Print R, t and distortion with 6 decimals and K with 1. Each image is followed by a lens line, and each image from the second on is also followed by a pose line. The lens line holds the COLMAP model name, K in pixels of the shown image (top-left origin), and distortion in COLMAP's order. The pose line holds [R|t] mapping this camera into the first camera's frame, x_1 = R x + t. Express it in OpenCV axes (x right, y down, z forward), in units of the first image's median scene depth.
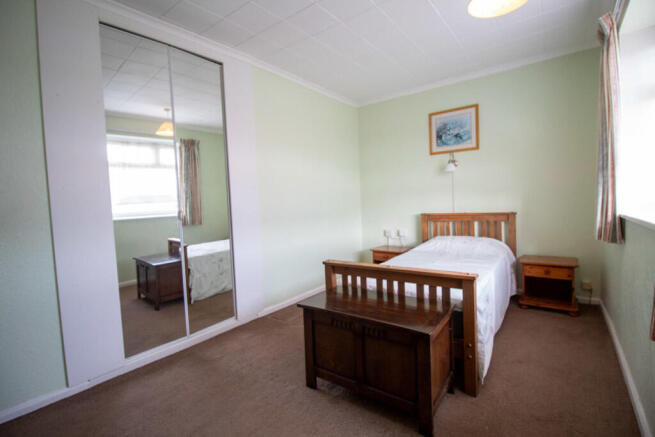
lens RADIAL K [[305.7, 0, 328.6], [0, 305.7, 216.5], [0, 0, 1]] dist [-0.011971, -0.000162]
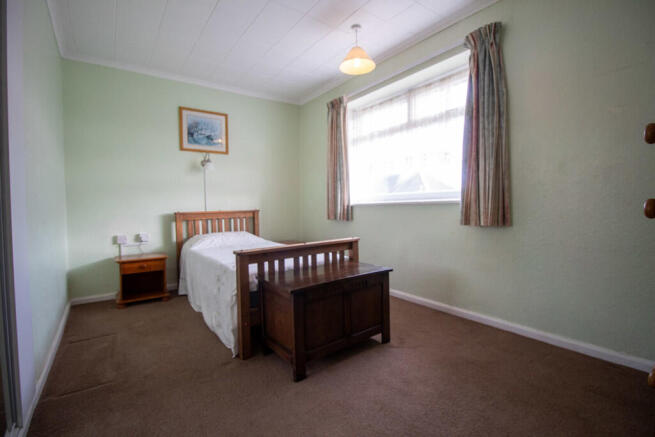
lens RADIAL K [[305.7, 0, 328.4], [0, 305.7, 219.9], [0, 0, 1]] dist [-0.011971, -0.000162]
pose [[0.280612, -0.009261, 0.959777, -0.468800], [0.061831, 0.998051, -0.008448, 0.051731], [-0.957828, 0.061715, 0.280637, 0.330412]]
